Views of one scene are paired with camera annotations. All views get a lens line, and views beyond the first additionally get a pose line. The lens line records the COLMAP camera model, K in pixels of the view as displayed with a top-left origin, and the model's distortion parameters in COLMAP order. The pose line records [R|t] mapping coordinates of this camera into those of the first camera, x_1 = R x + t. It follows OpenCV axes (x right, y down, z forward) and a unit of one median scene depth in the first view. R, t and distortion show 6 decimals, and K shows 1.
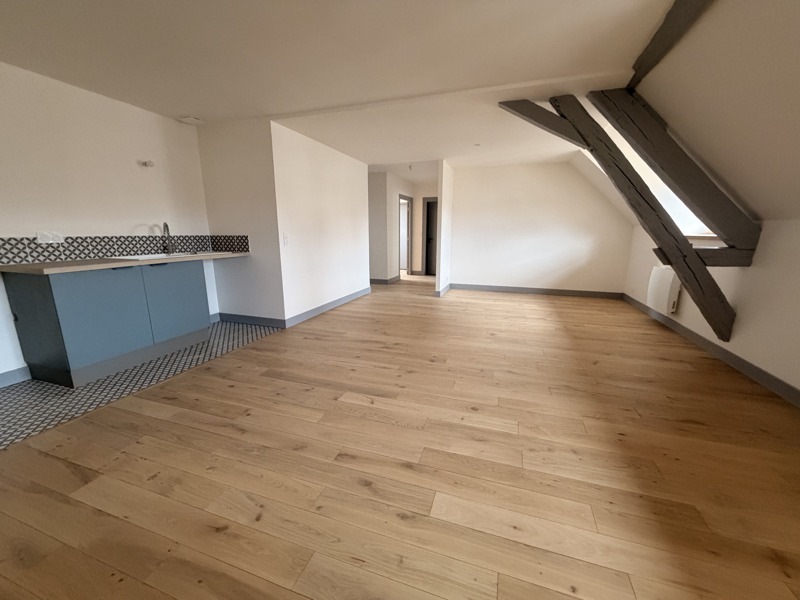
lens RADIAL K [[320.1, 0, 400.6], [0, 320.1, 301.1], [0, 0, 1]] dist [0.001501, -0.000092]
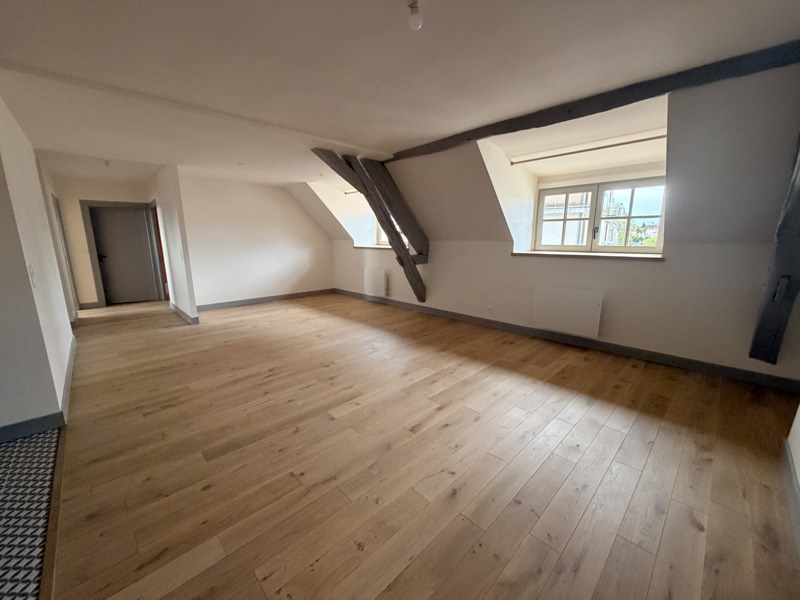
lens RADIAL K [[320.1, 0, 399.3], [0, 320.1, 299.0], [0, 0, 1]] dist [0.001501, -0.000092]
pose [[0.453593, -0.173207, 0.874216, -0.760391], [0.194781, 0.976484, 0.092406, -0.103925], [-0.869663, 0.128366, 0.476663, 0.211844]]
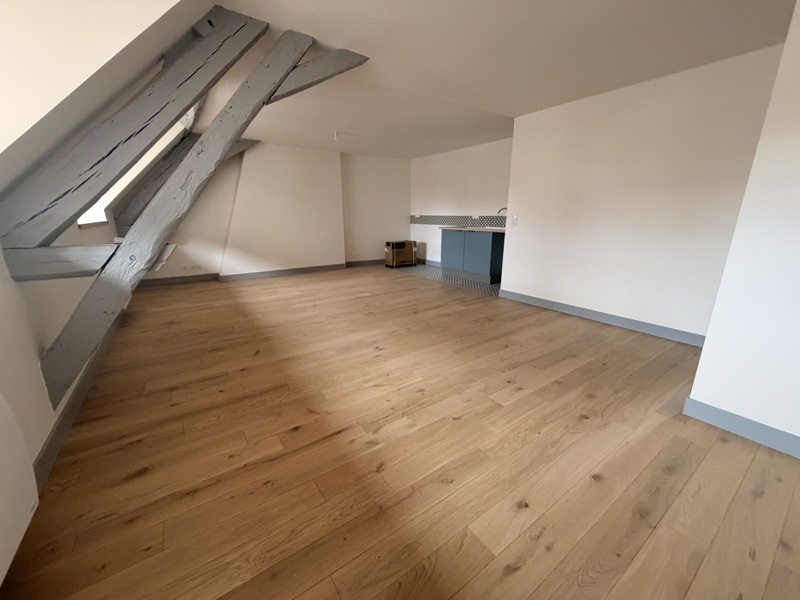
lens RADIAL K [[320.1, 0, 393.8], [0, 320.1, 302.8], [0, 0, 1]] dist [0.001501, -0.000092]
pose [[-0.603158, 0.219276, -0.766889, 1.093592], [-0.165226, 0.906266, 0.389078, -0.400459], [0.780321, 0.361386, -0.510391, 1.802204]]
